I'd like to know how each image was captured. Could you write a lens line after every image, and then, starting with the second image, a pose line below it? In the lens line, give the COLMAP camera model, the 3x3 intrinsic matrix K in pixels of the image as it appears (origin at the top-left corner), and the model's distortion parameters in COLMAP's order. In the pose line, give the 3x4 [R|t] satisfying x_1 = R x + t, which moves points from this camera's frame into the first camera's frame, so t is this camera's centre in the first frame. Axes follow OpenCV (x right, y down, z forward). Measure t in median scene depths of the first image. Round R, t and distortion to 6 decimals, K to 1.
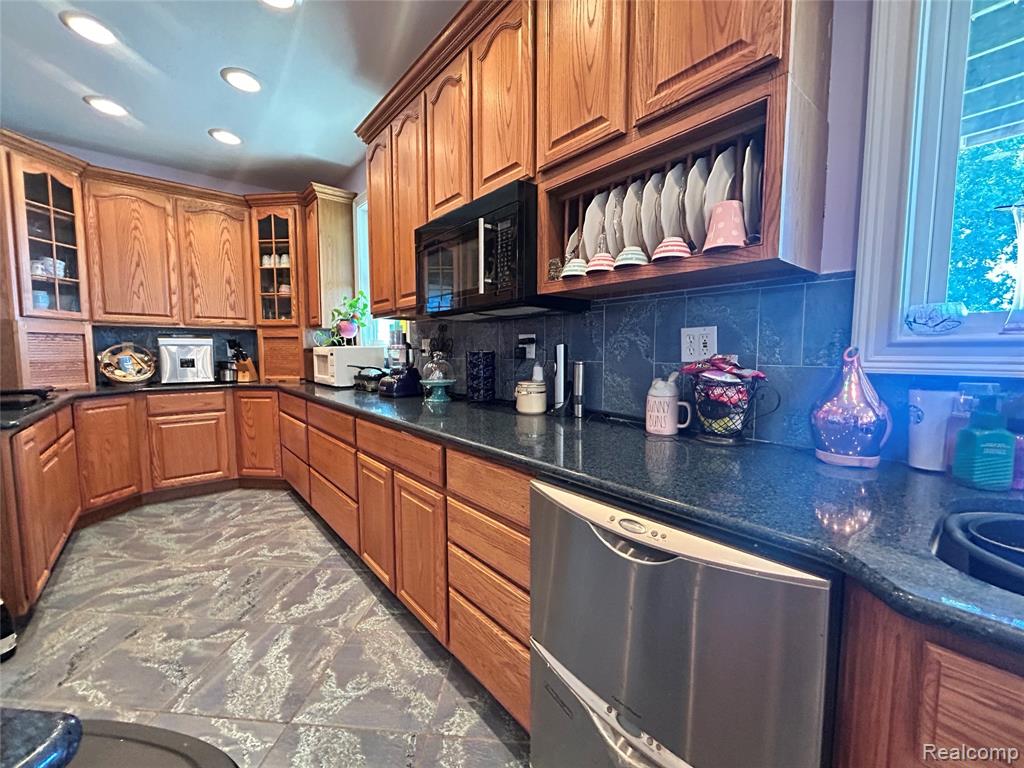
lens RADIAL K [[421.4, 0, 508.5], [0, 421.4, 383.4], [0, 0, 1]] dist [0.000697, -0.000355]
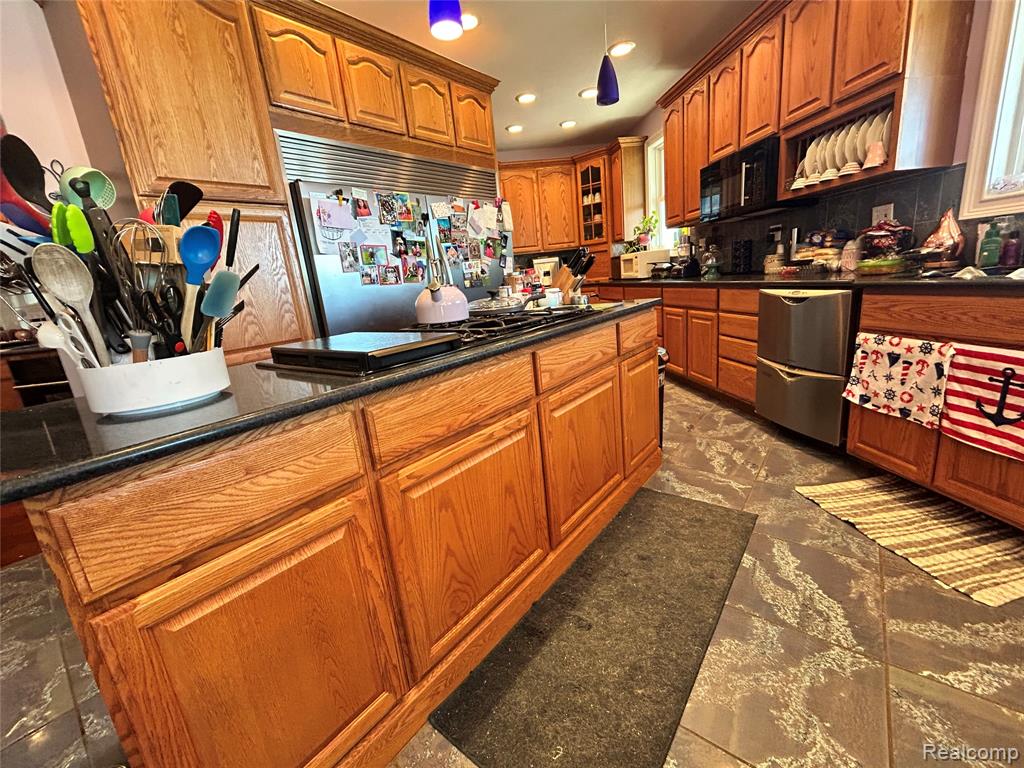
lens RADIAL K [[421.4, 0, 513.5], [0, 421.4, 385.4], [0, 0, 1]] dist [0.000697, -0.000355]
pose [[0.840553, 0.050436, -0.539376, 0.091219], [0.060061, 0.980842, 0.185315, 0.110962], [0.538389, -0.188163, 0.821421, -0.856519]]
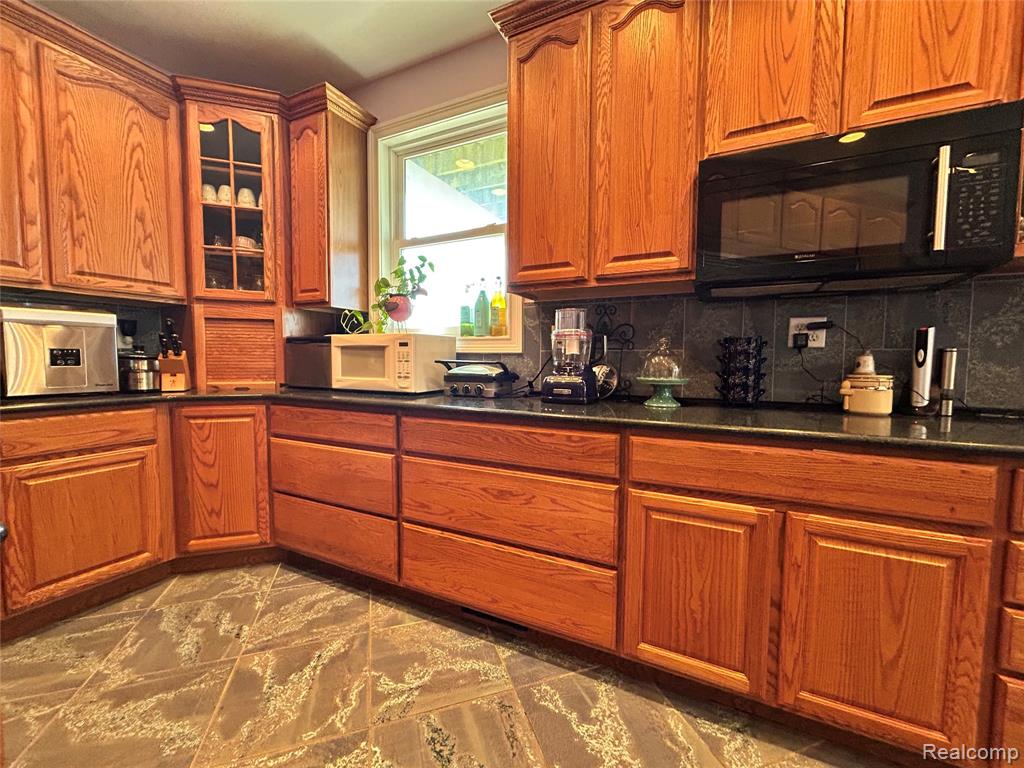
lens RADIAL K [[421.4, 0, 513.5], [0, 421.4, 383.5], [0, 0, 1]] dist [0.000697, -0.000355]
pose [[0.913211, -0.015849, 0.407179, -0.733076], [0.022811, 0.999665, -0.012250, 0.005704], [-0.406848, 0.020475, 0.913266, 0.455491]]
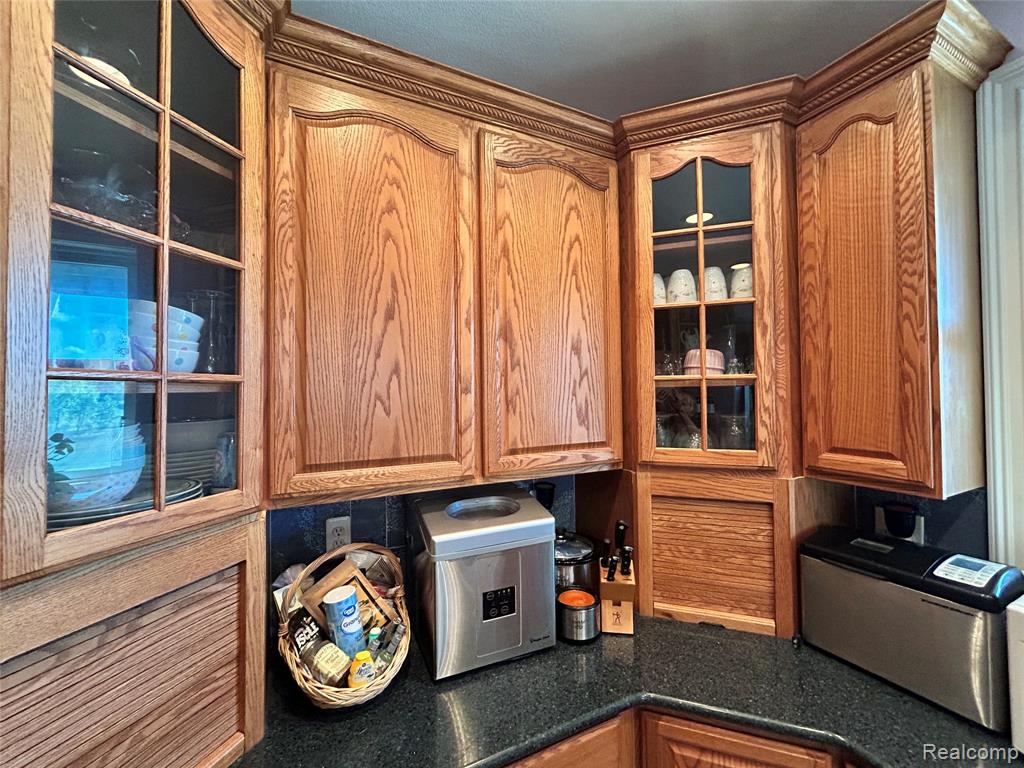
lens RADIAL K [[421.4, 0, 507.5], [0, 421.4, 383.9], [0, 0, 1]] dist [0.000697, -0.000355]
pose [[0.969930, -0.014058, -0.242980, -1.060937], [-0.008120, 0.995906, -0.090031, -0.294764], [0.243251, 0.089296, 0.965844, 1.055020]]
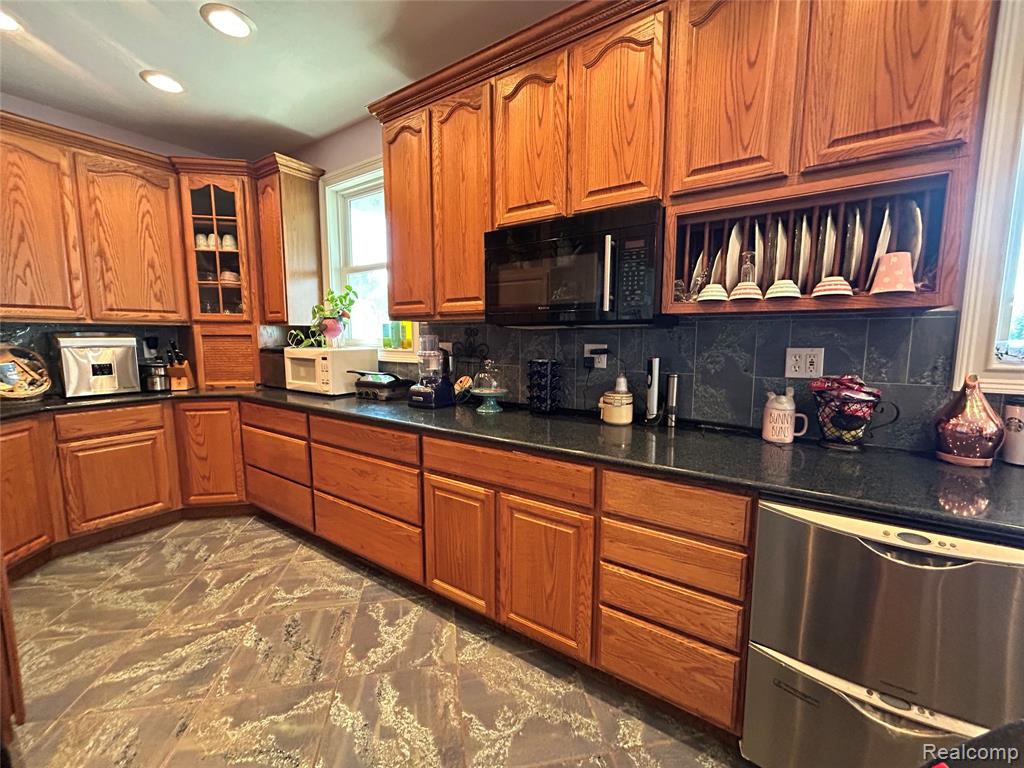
lens RADIAL K [[421.4, 0, 511.8], [0, 421.4, 384.1], [0, 0, 1]] dist [0.000697, -0.000355]
pose [[0.960648, -0.029332, 0.276217, -0.398525], [0.019375, 0.999063, 0.038711, -0.058664], [-0.277093, -0.031836, 0.960315, 0.068646]]
